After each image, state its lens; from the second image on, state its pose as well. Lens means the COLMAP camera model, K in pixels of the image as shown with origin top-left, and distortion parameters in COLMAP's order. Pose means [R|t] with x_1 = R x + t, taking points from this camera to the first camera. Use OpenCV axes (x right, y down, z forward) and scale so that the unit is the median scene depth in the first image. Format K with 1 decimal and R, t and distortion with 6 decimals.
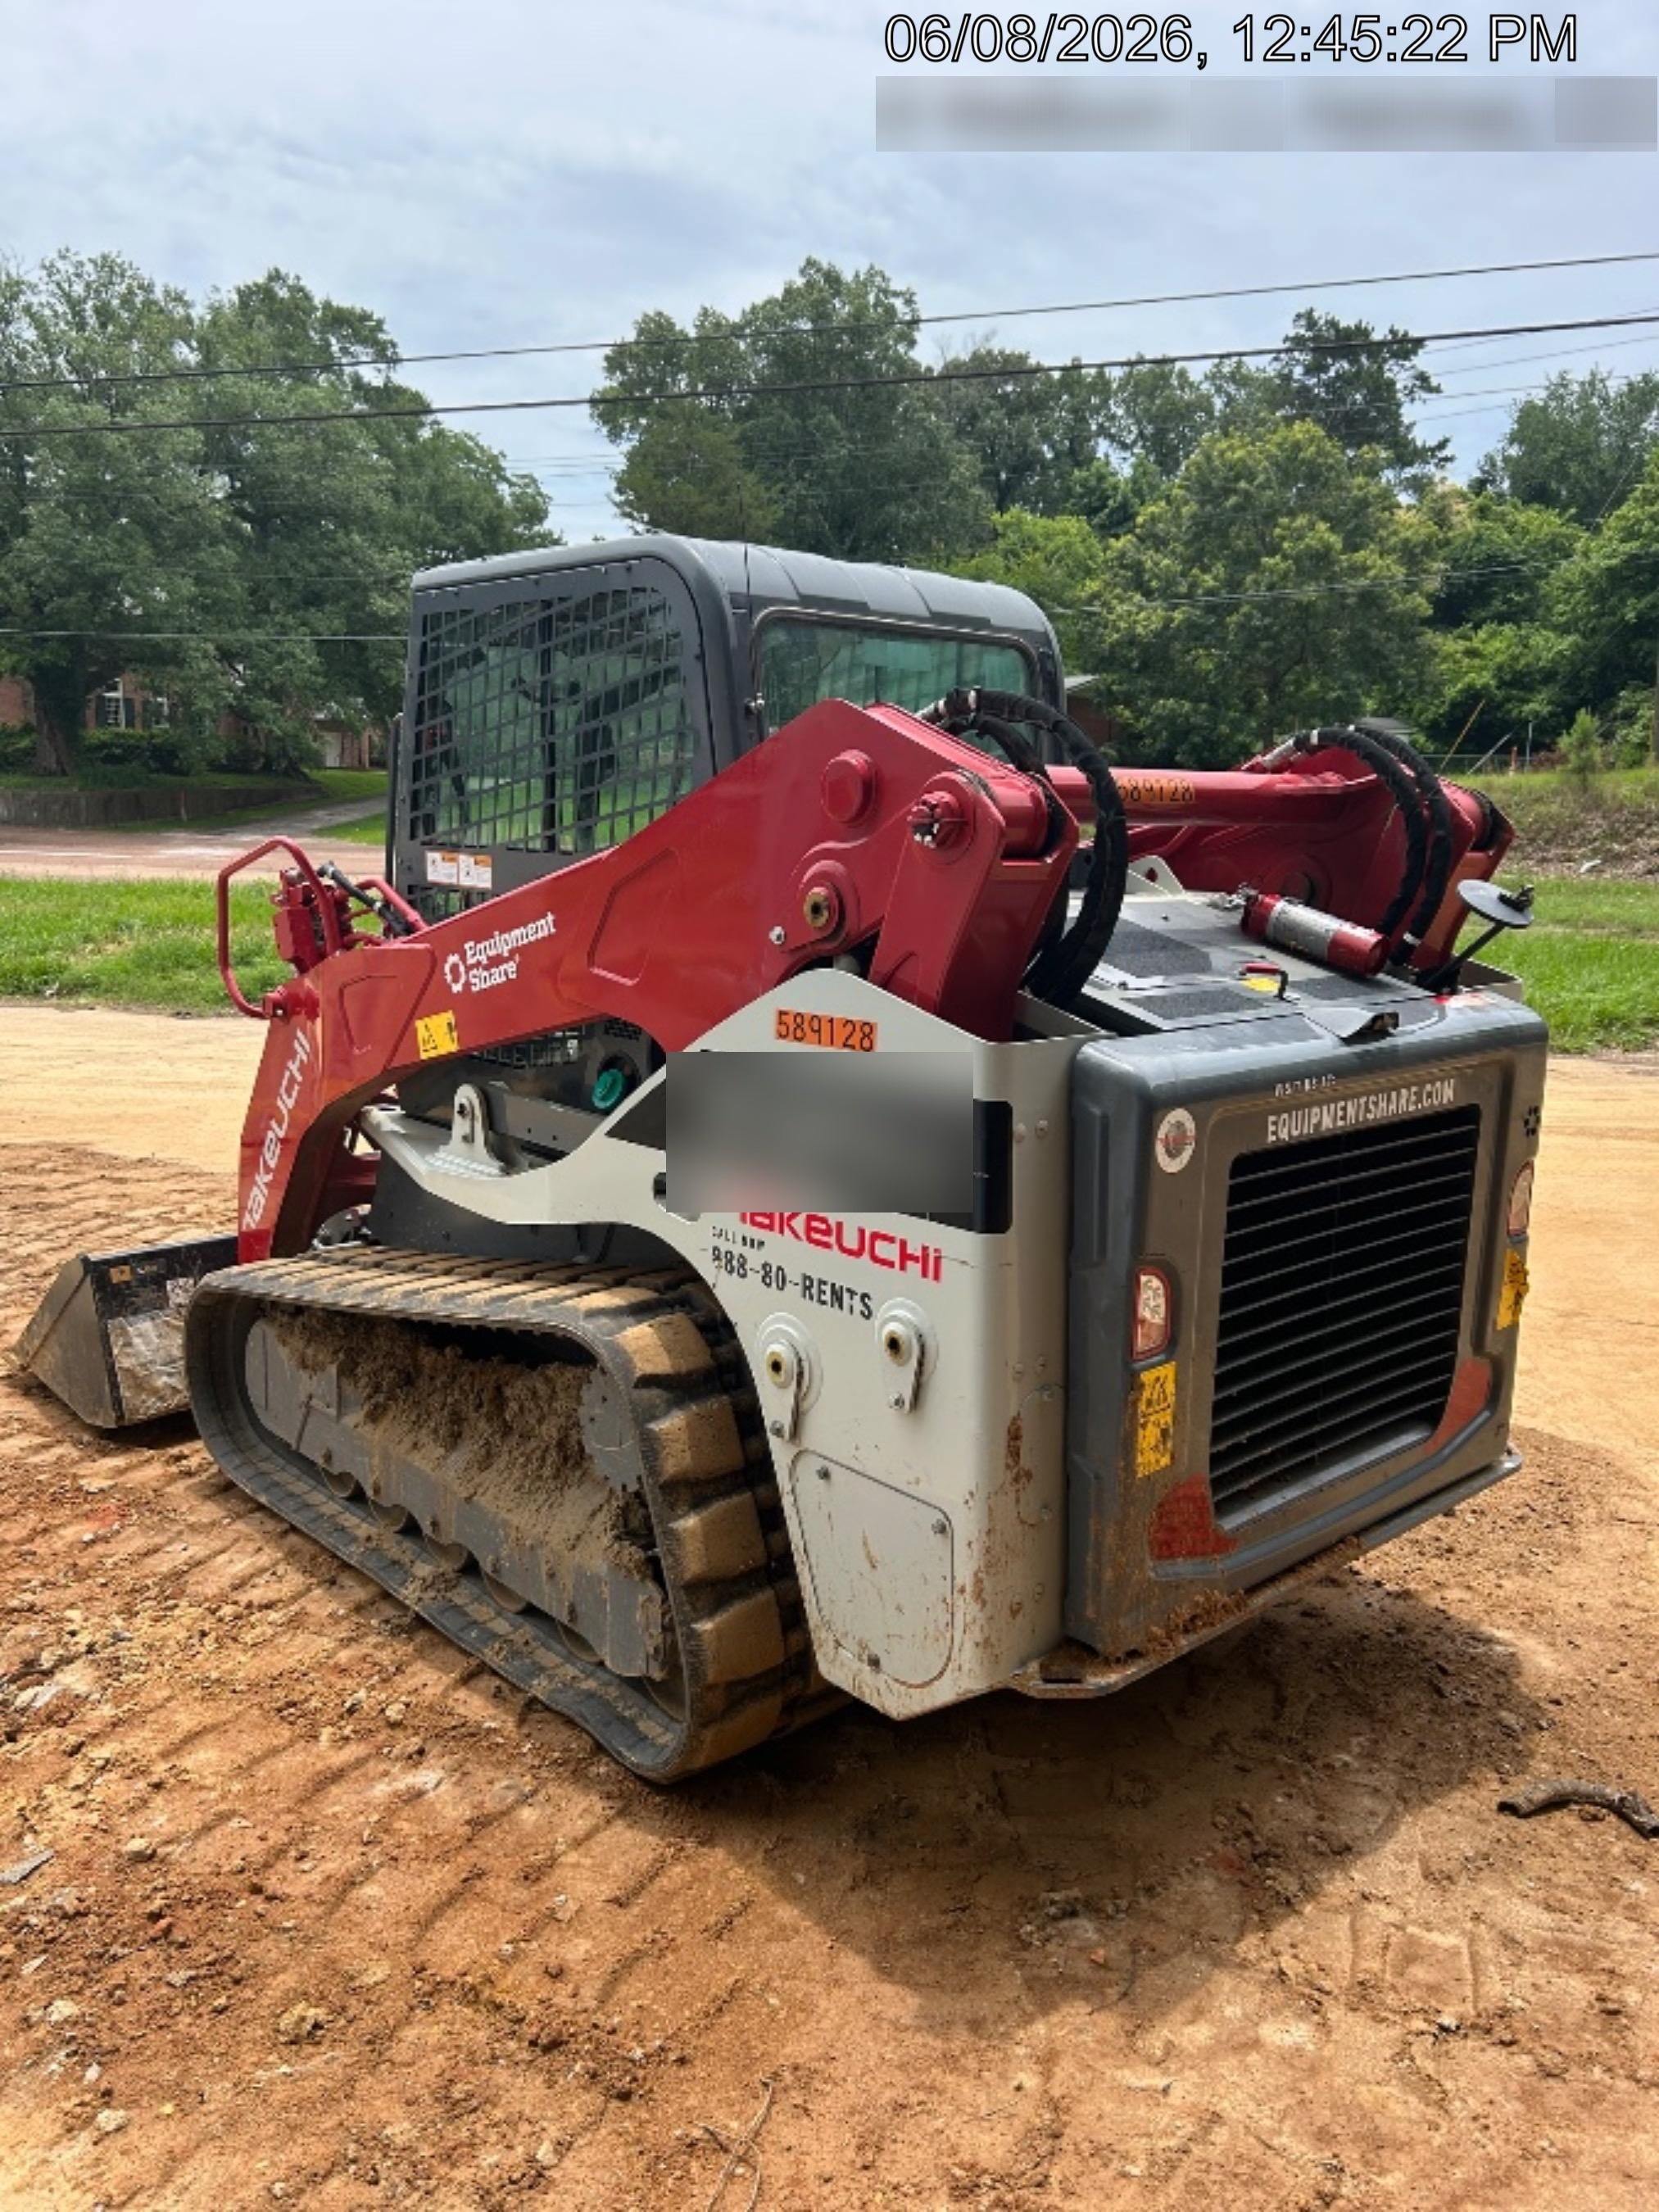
lens RADIAL K [[1631.3, 0, 779.9], [0, 1631.3, 1116.1], [0, 0, 1]] dist [0.179182, -0.291457]
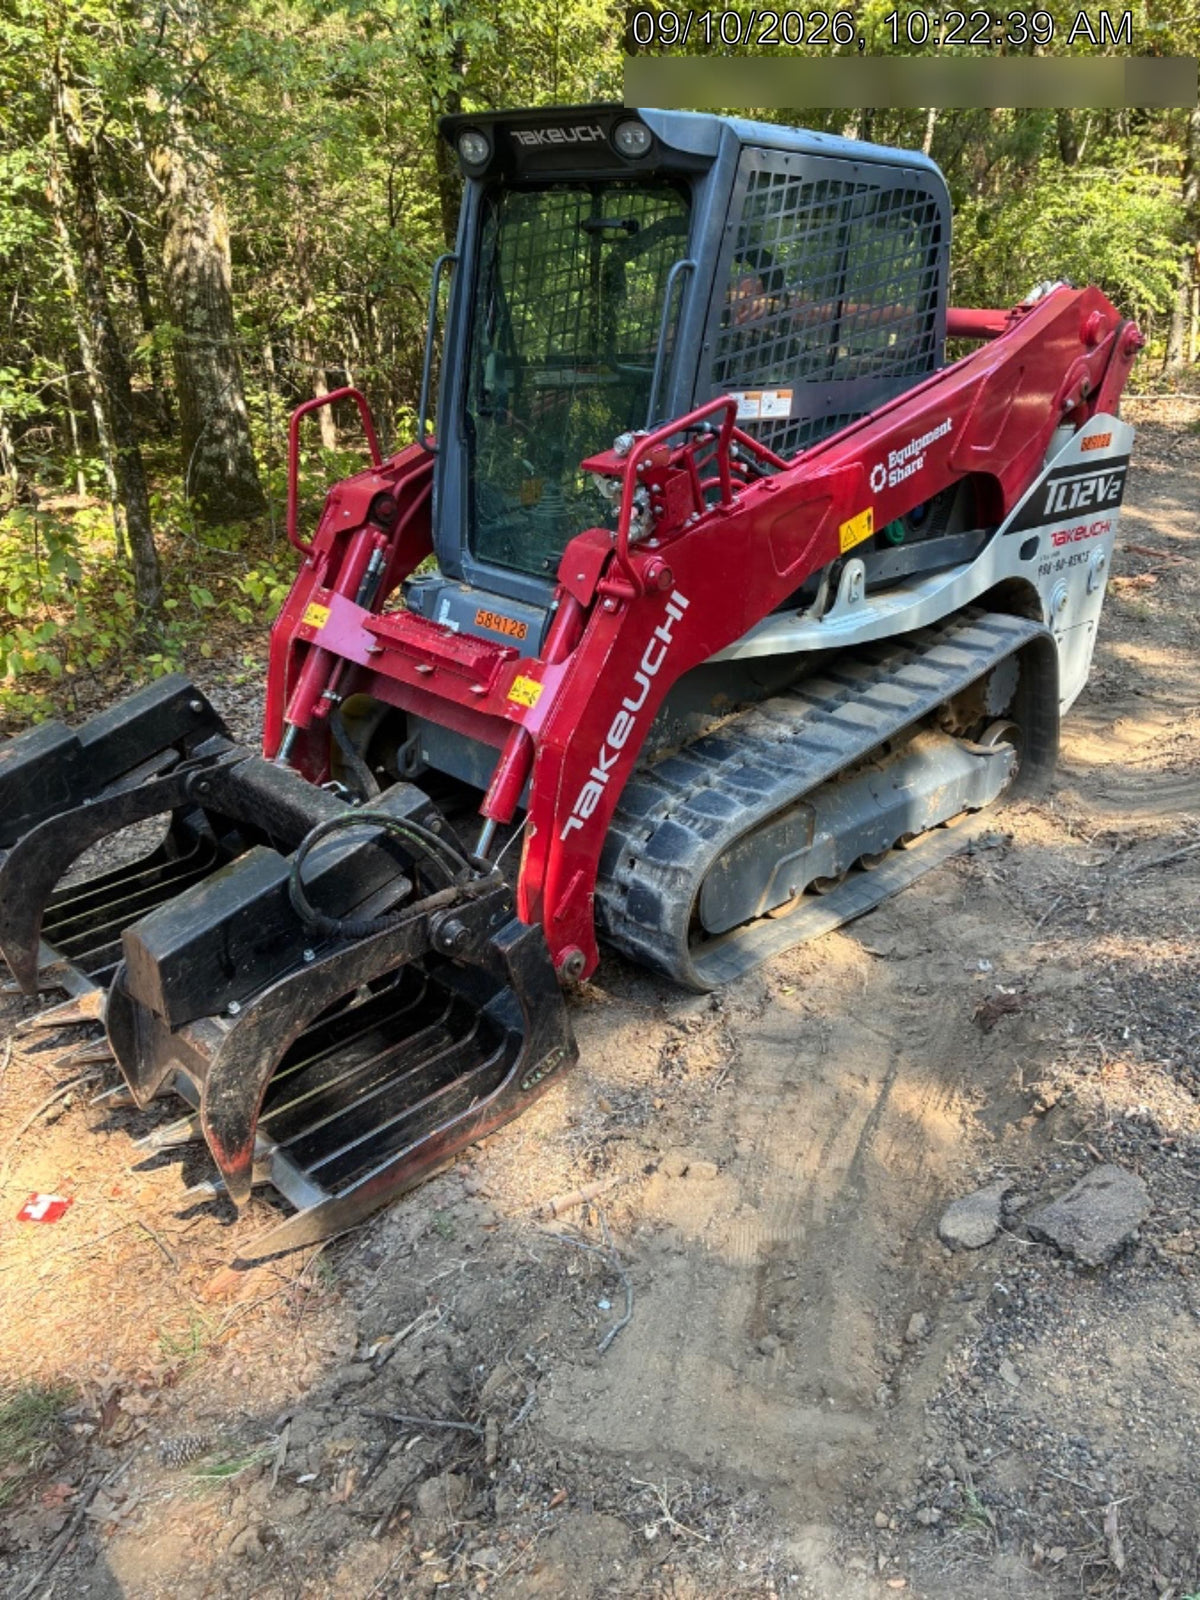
lens RADIAL K [[1219.0, 0, 593.0], [0, 1219.0, 799.0], [0, 0, 1]] dist [0.030071, -0.002657]
pose [[-0.057376, -0.417365, 0.906926, -1.258402], [0.149500, 0.894588, 0.421145, -0.322133], [-0.987096, 0.159749, 0.011068, 1.298736]]
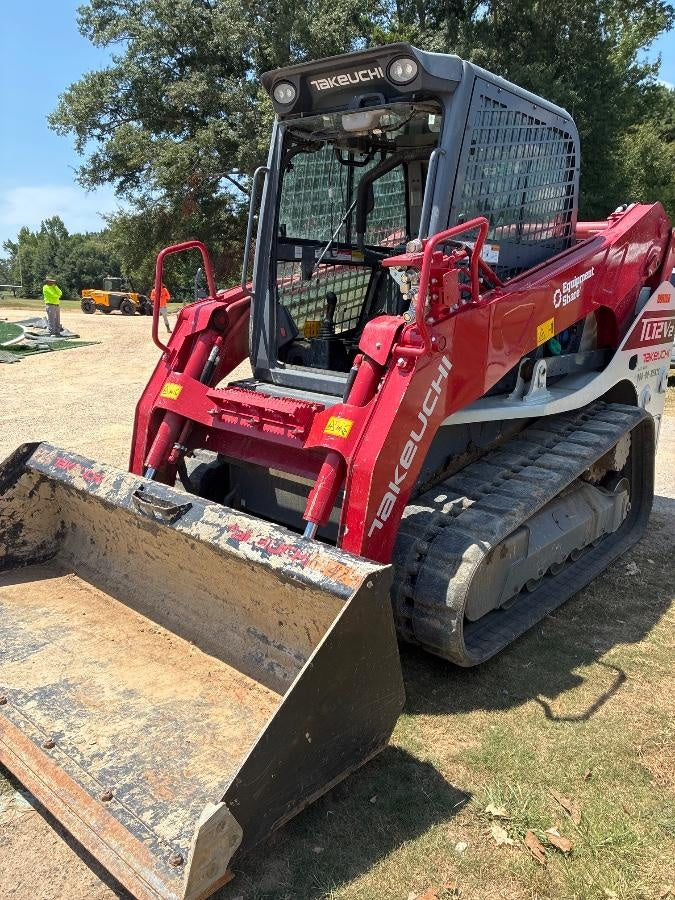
lens RADIAL K [[687.6, 0, 314.3], [0, 687.6, 441.5], [0, 0, 1]] dist [0.025639, 0.001855]
pose [[-0.113339, -0.241822, 0.963679, -1.064513], [0.136453, 0.956949, 0.256182, -0.182915], [-0.984142, 0.160532, -0.075462, 1.427192]]
